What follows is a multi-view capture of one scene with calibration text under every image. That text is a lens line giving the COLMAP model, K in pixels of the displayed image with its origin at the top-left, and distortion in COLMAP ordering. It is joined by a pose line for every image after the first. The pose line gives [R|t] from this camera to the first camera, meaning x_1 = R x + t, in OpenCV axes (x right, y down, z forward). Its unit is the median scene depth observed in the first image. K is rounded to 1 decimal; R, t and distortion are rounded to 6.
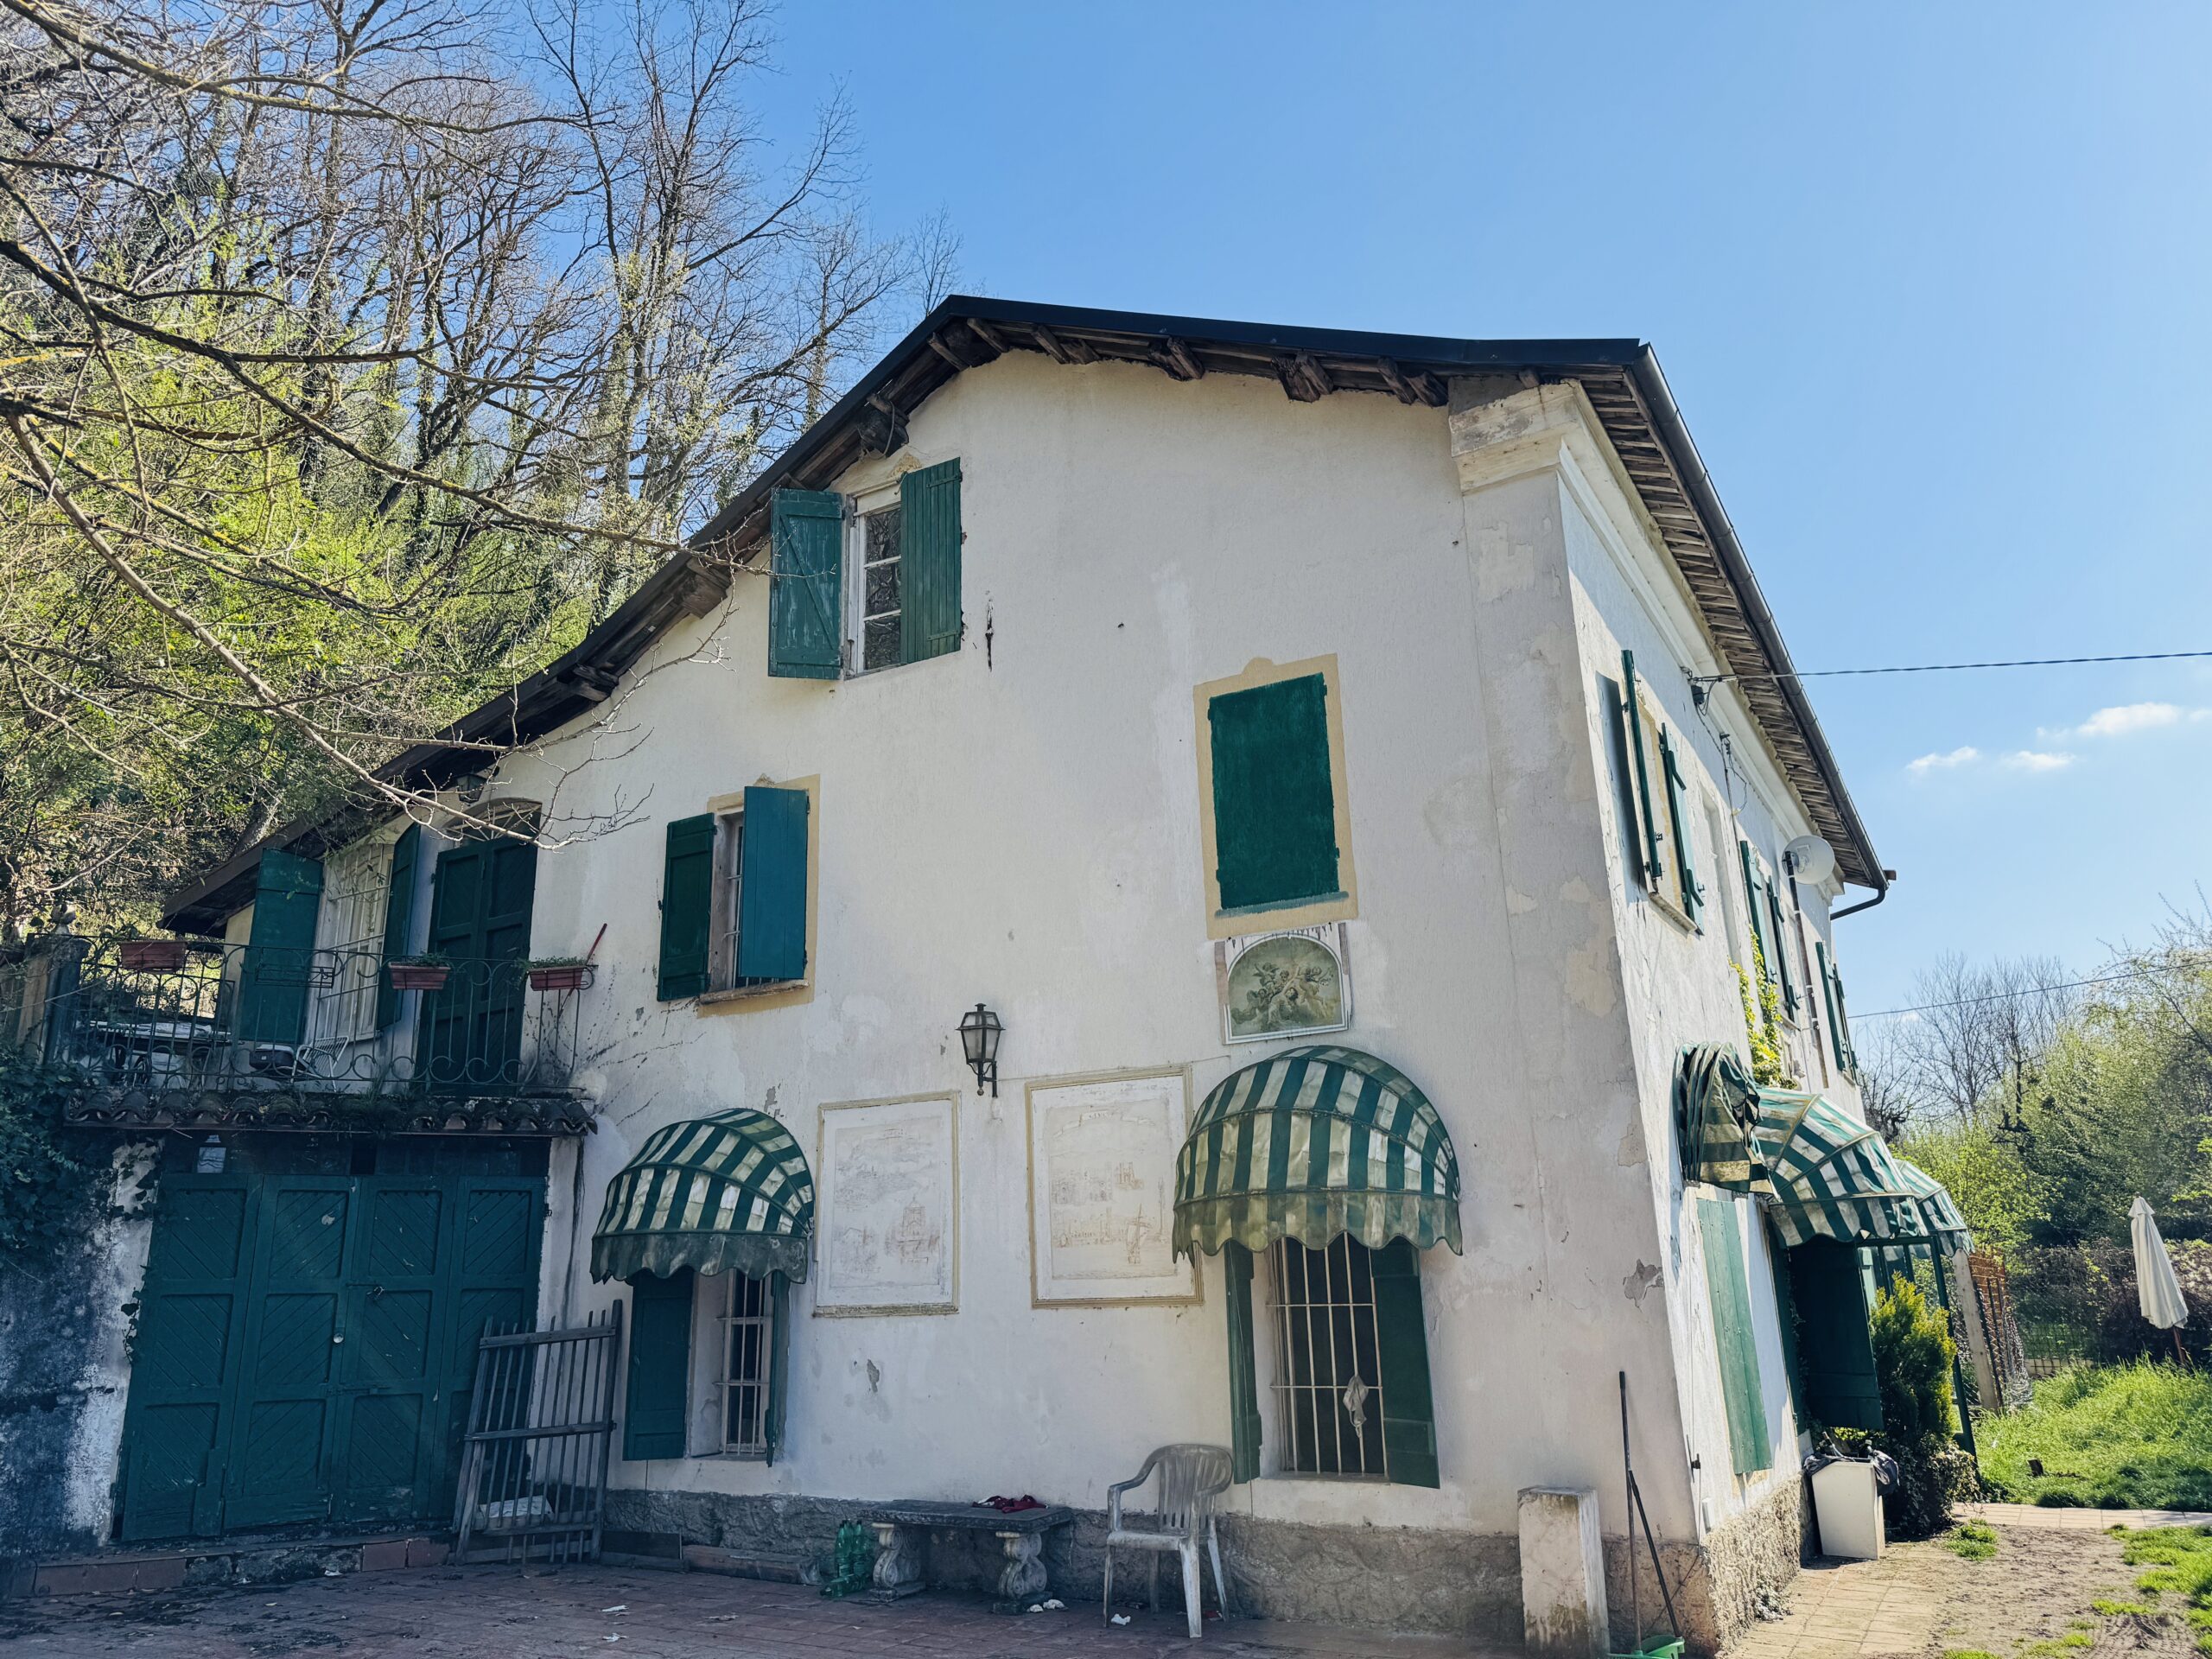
lens RADIAL K [[1513.7, 0, 1096.7], [0, 1513.7, 815.6], [0, 0, 1]] dist [0.161218, -0.290768]
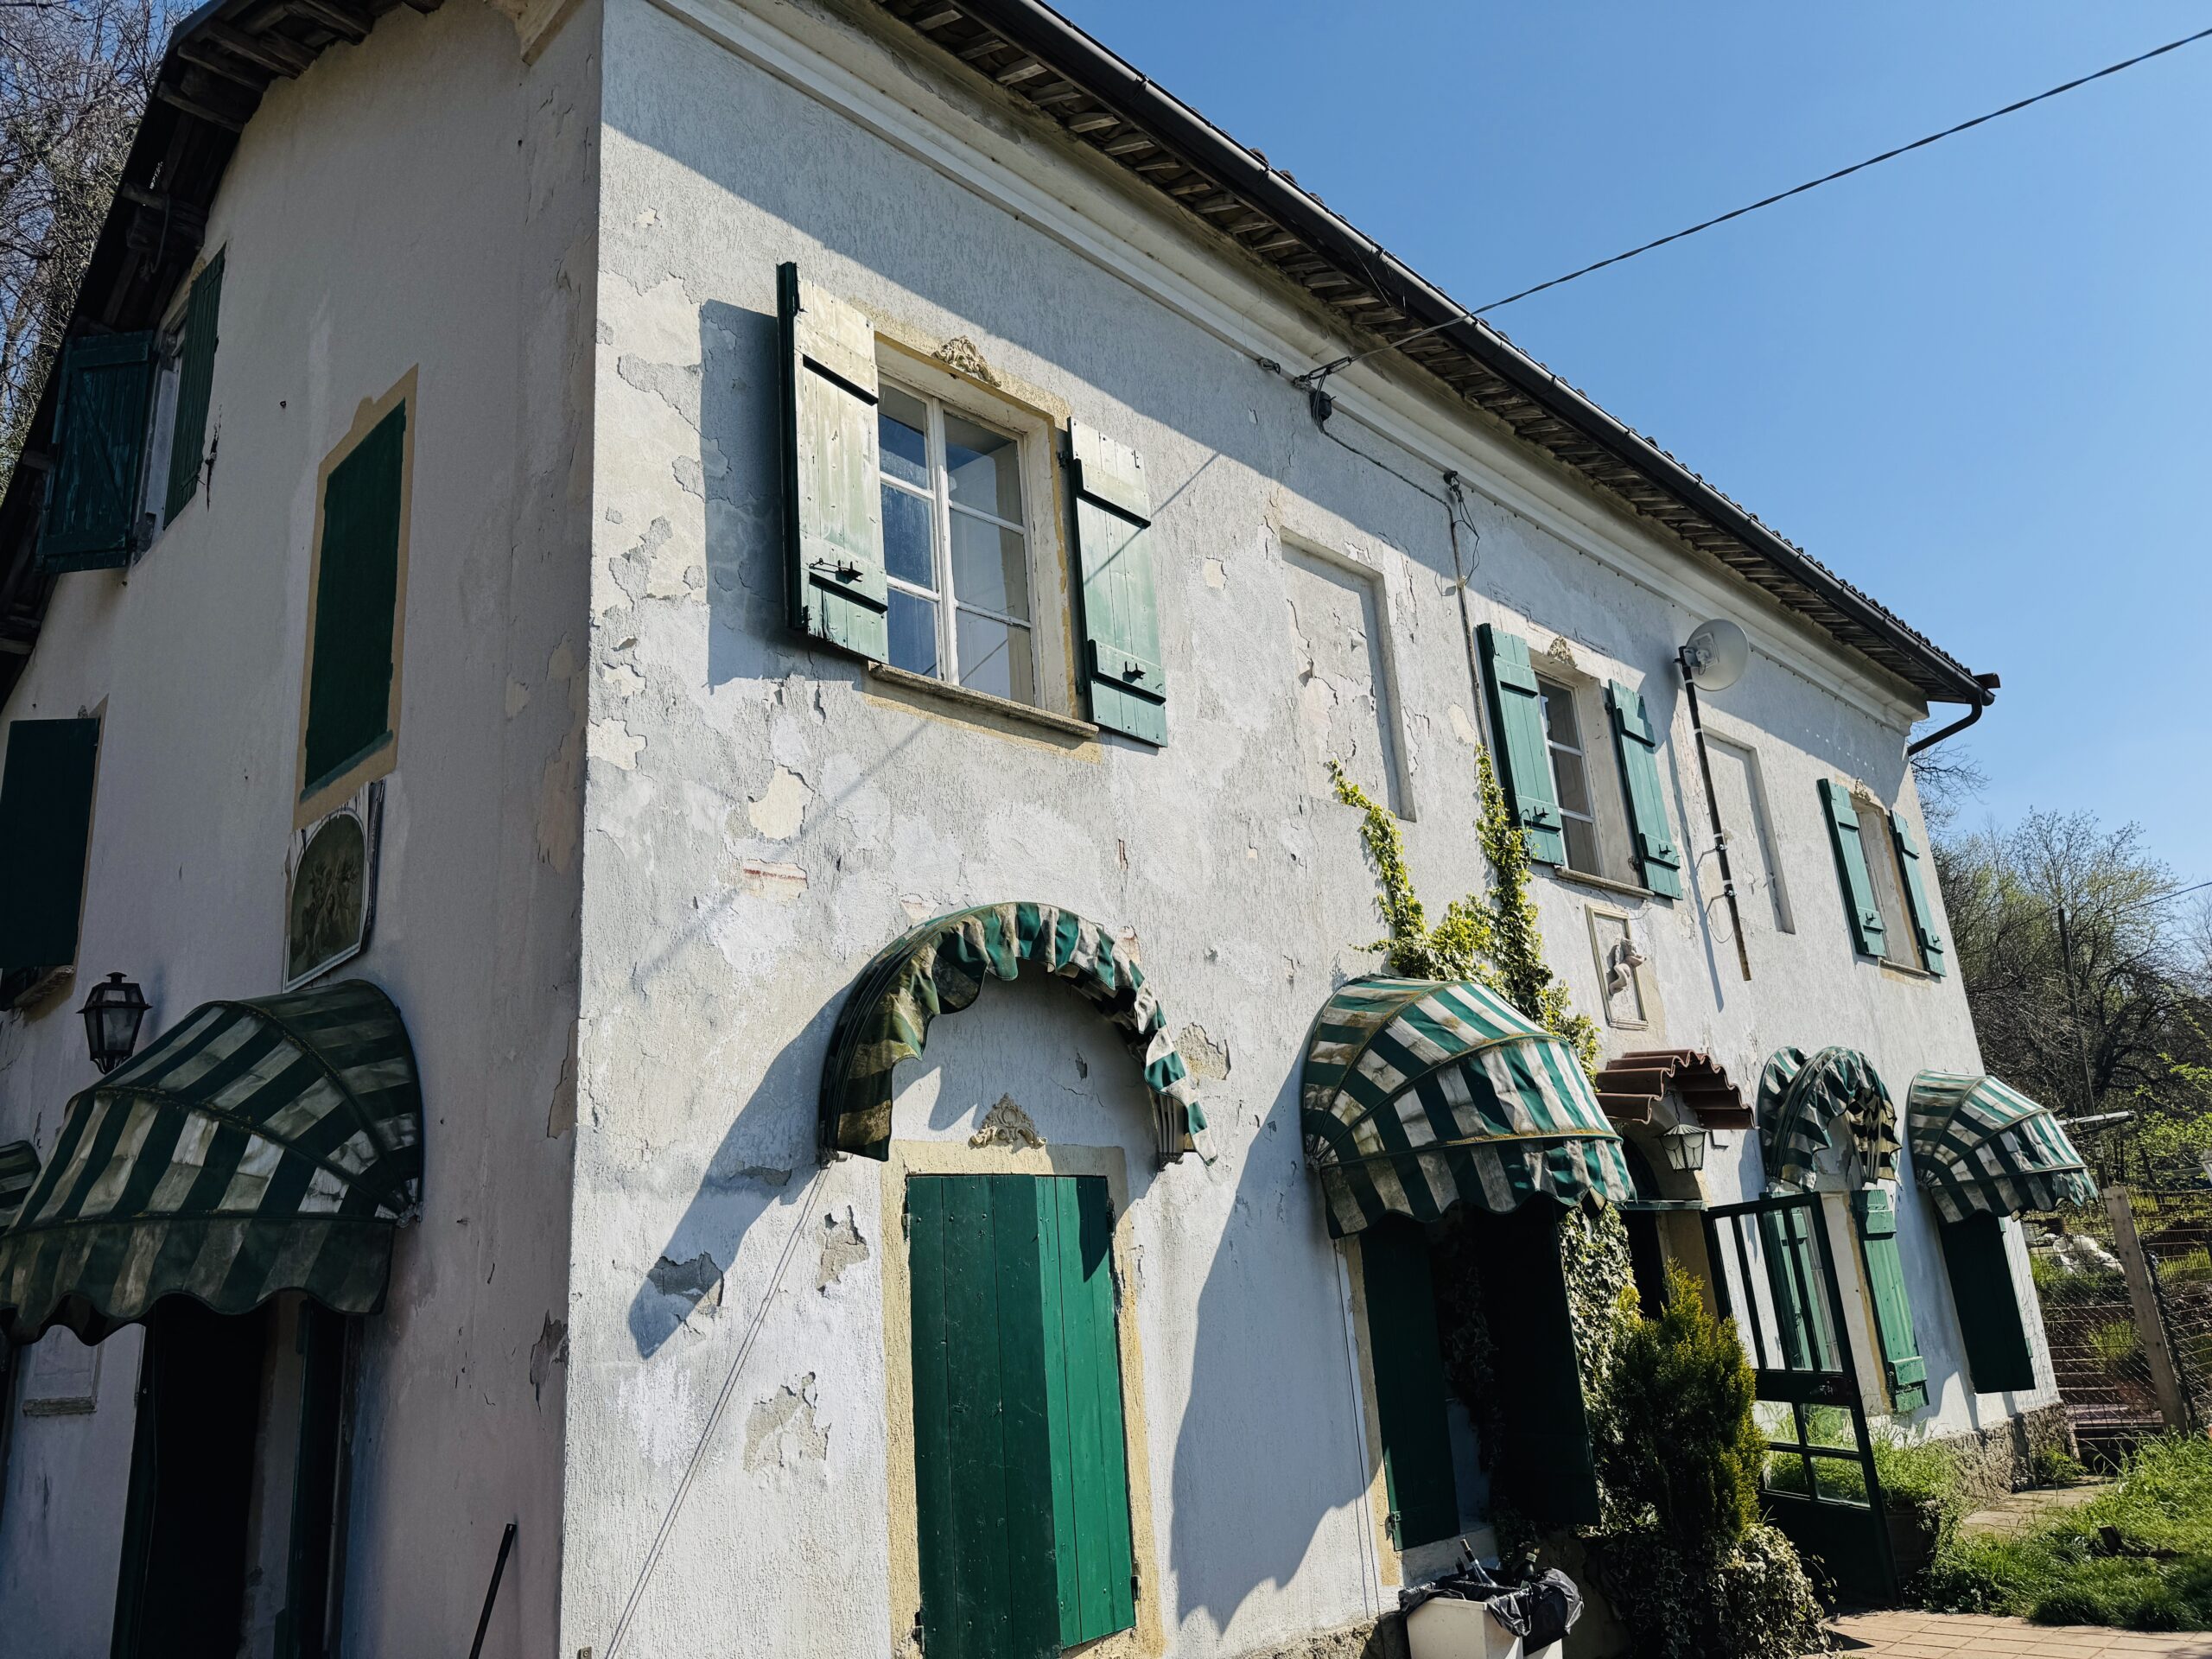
lens RADIAL K [[1549.6, 0, 1060.8], [0, 1549.6, 829.1], [0, 0, 1]] dist [0.175978, -0.314074]
pose [[0.969555, -0.116600, -0.215332, 0.505160], [0.119852, 0.992790, 0.002062, 0.109408], [0.213539, -0.027807, 0.976539, 0.391009]]
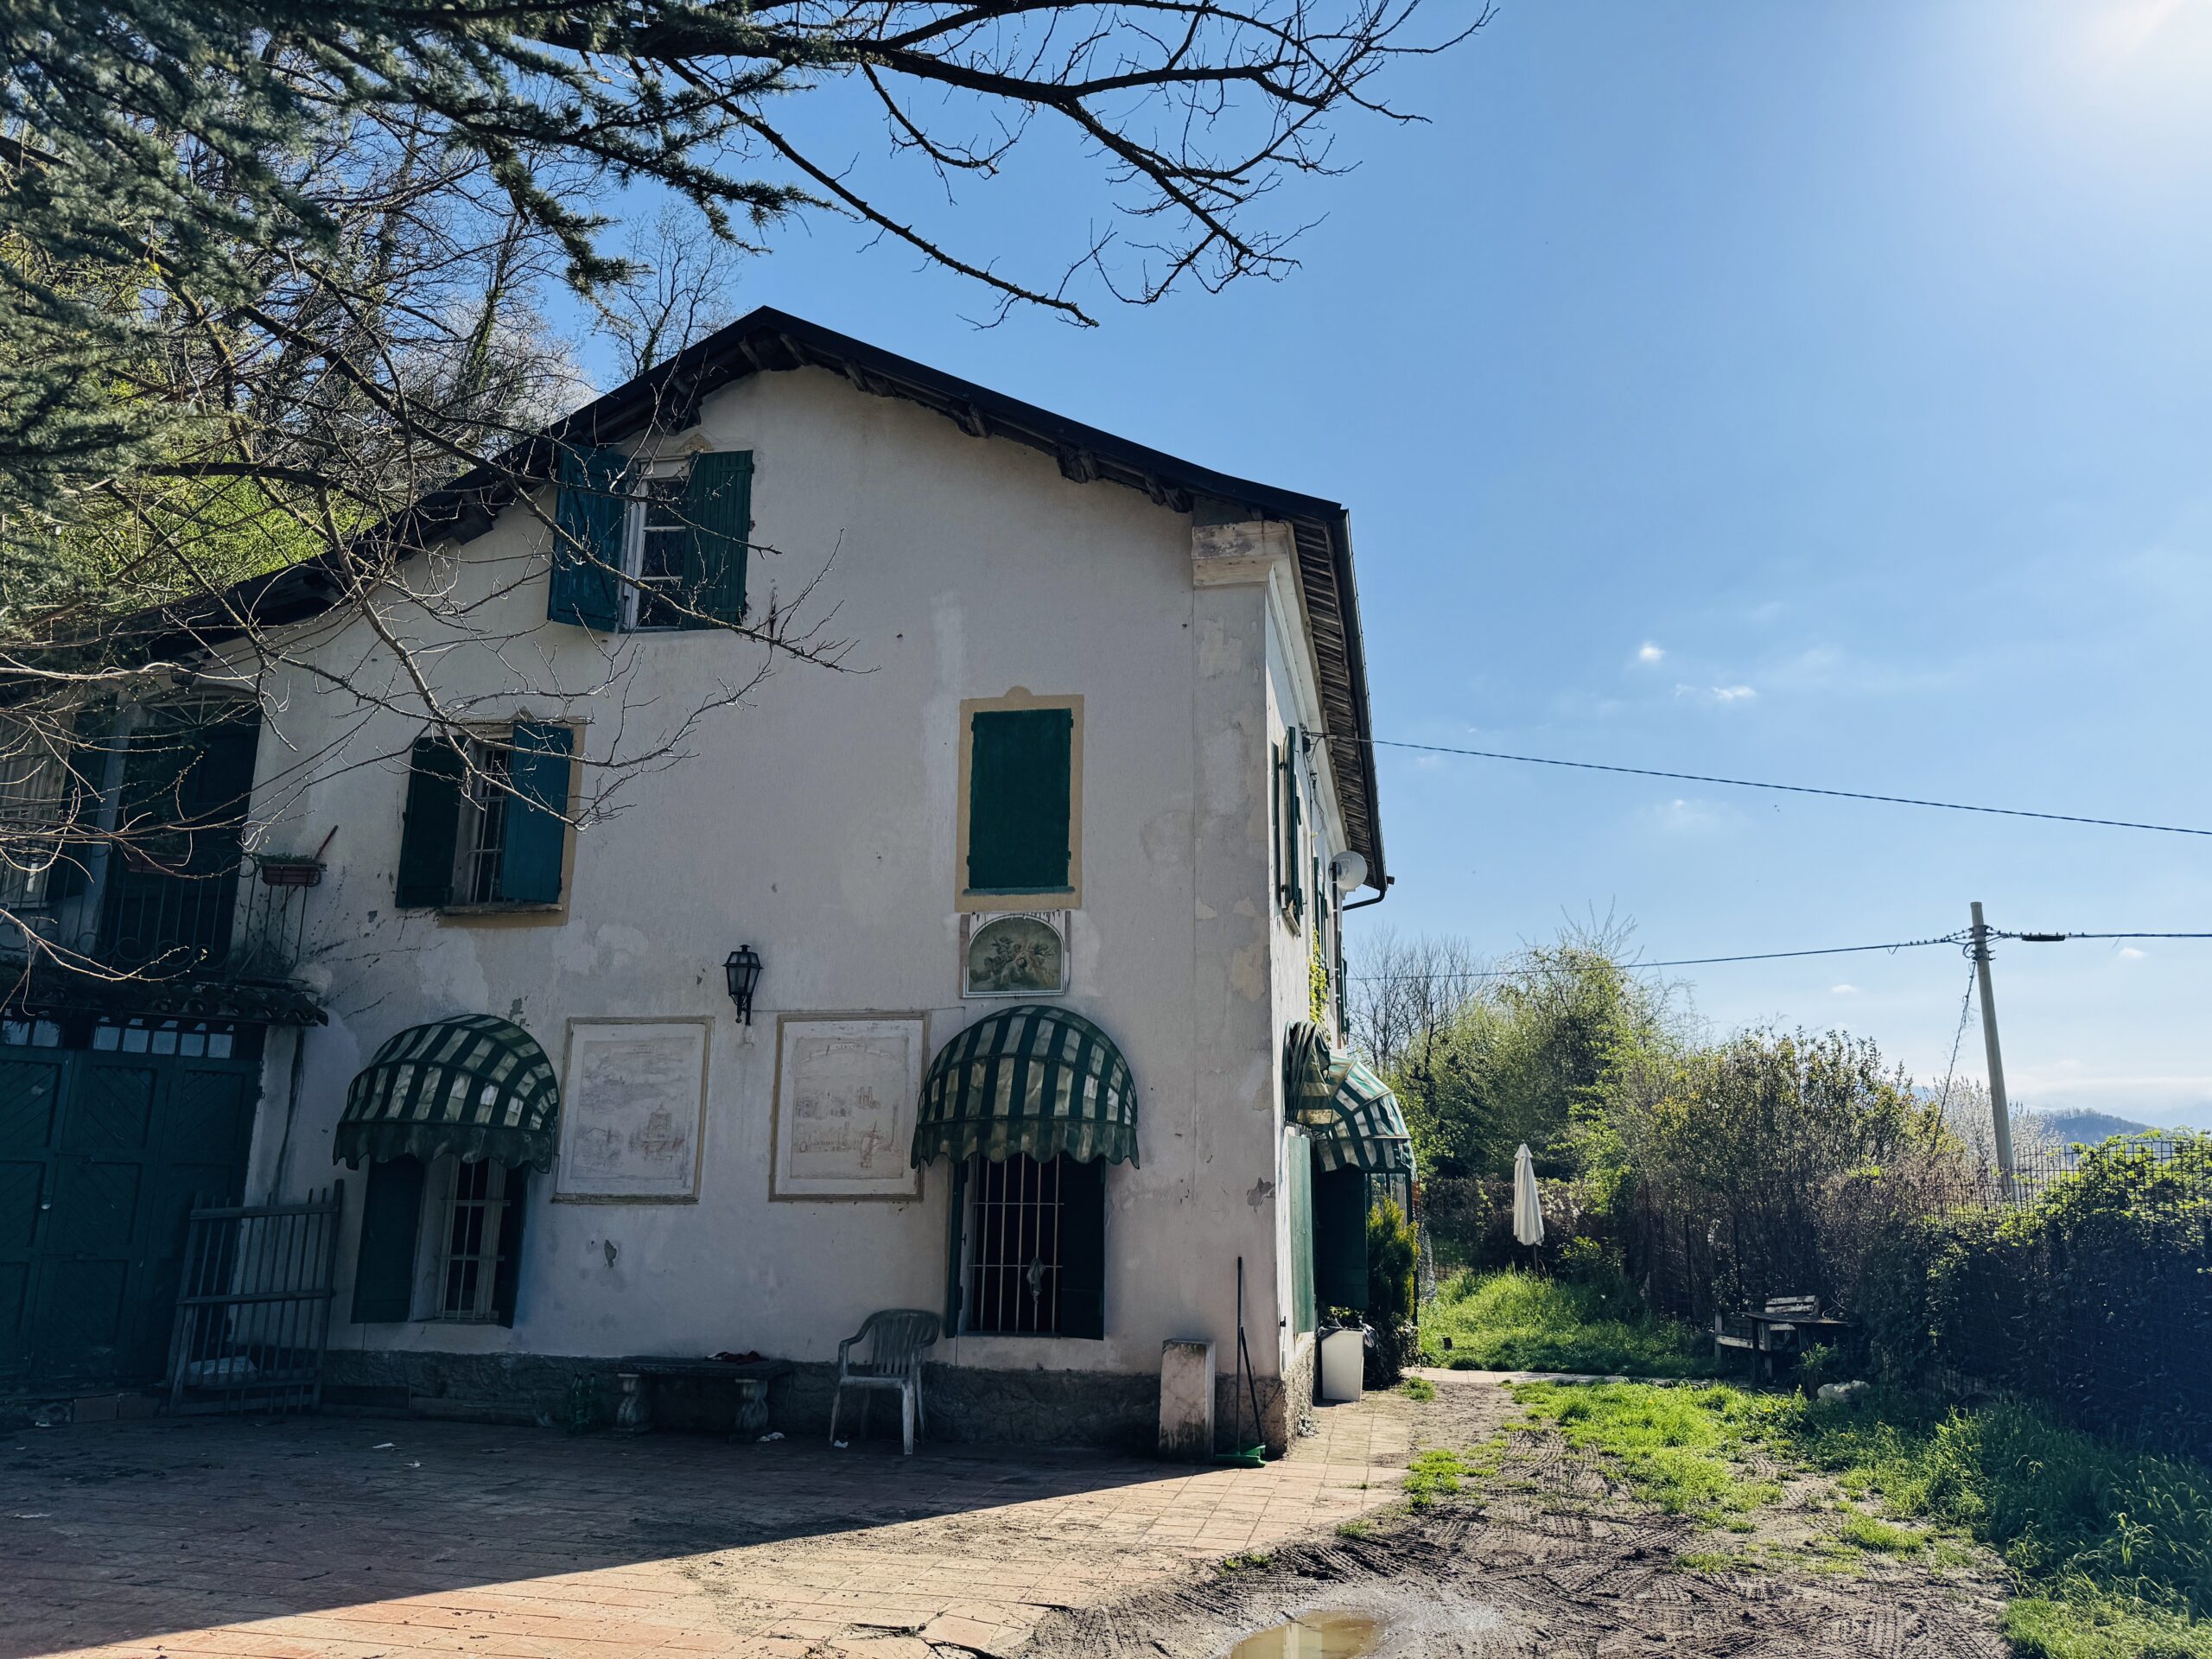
lens RADIAL K [[1513.7, 0, 1096.7], [0, 1513.7, 815.6], [0, 0, 1]] dist [0.161218, -0.290768]
pose [[0.942857, 0.113735, 0.313184, -0.200960], [-0.131784, 0.990588, 0.037003, -0.053104], [-0.306028, -0.076161, 0.948971, -0.185591]]
